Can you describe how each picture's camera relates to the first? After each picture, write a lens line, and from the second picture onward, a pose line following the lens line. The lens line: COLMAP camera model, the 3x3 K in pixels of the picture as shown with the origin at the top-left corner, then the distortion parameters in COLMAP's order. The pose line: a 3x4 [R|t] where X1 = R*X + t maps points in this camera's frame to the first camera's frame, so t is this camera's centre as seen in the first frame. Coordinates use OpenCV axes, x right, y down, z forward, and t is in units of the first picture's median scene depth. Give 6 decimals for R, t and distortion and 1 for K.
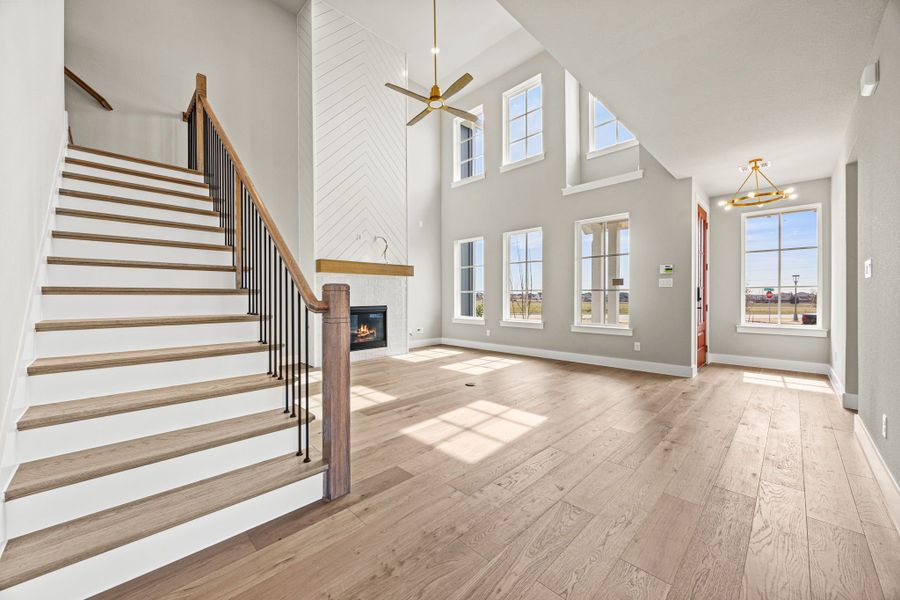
lens RADIAL K [[339.6, 0, 447.4], [0, 339.6, 300.1], [0, 0, 1]] dist [-0.002137, -0.000119]
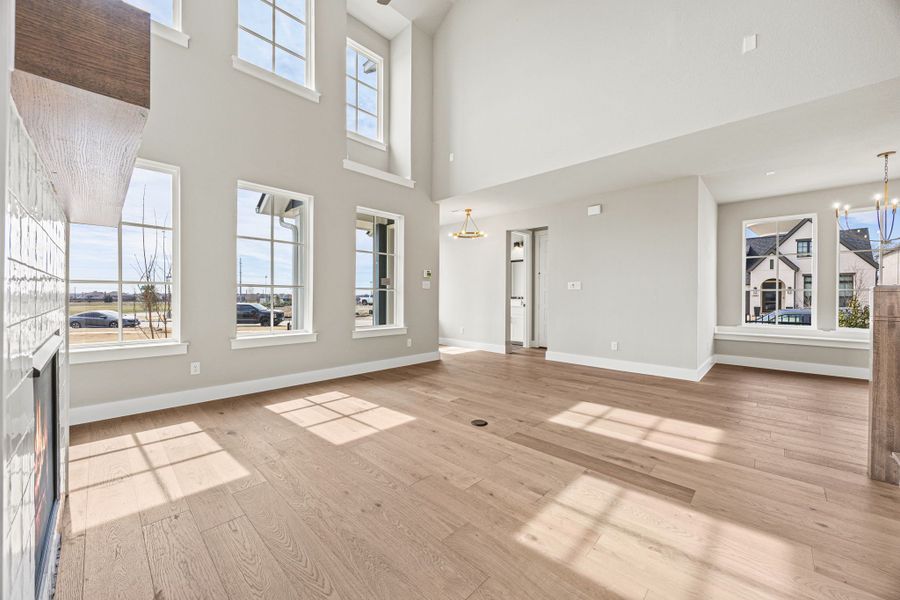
lens RADIAL K [[339.6, 0, 447.5], [0, 339.6, 297.9], [0, 0, 1]] dist [-0.002137, -0.000119]
pose [[-0.019288, 0.003437, 0.999808, -0.448779], [-0.000883, 0.999994, -0.003455, -0.001586], [-0.999814, -0.000949, -0.019285, 0.781612]]
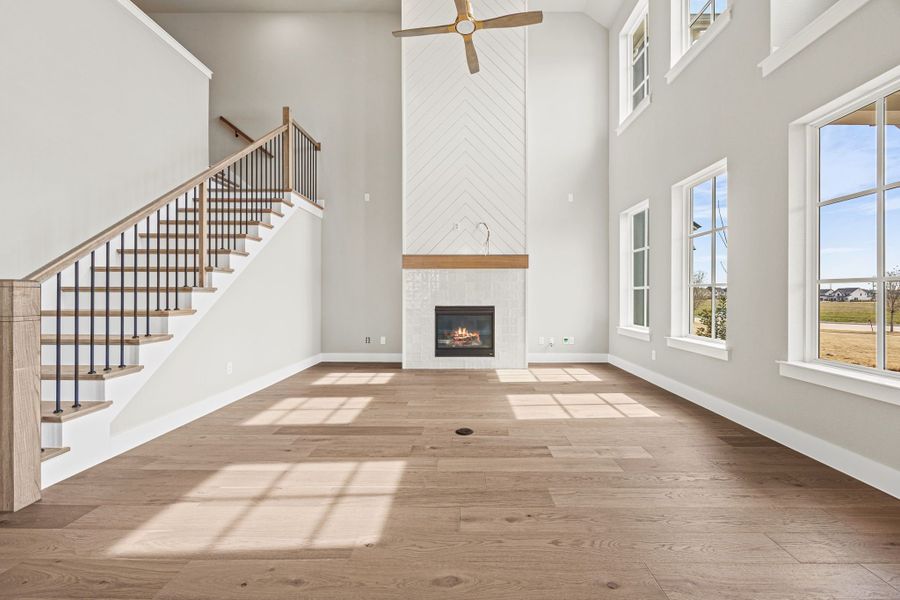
lens RADIAL K [[349.0, 0, 462.7], [0, 349.0, 296.8], [0, 0, 1]] dist [-0.000595, -0.000504]
pose [[0.707837, 0.008302, -0.706327, 0.386770], [-0.011733, 0.999931, -0.000005, -0.004787], [0.706279, 0.008291, 0.707885, 0.383244]]
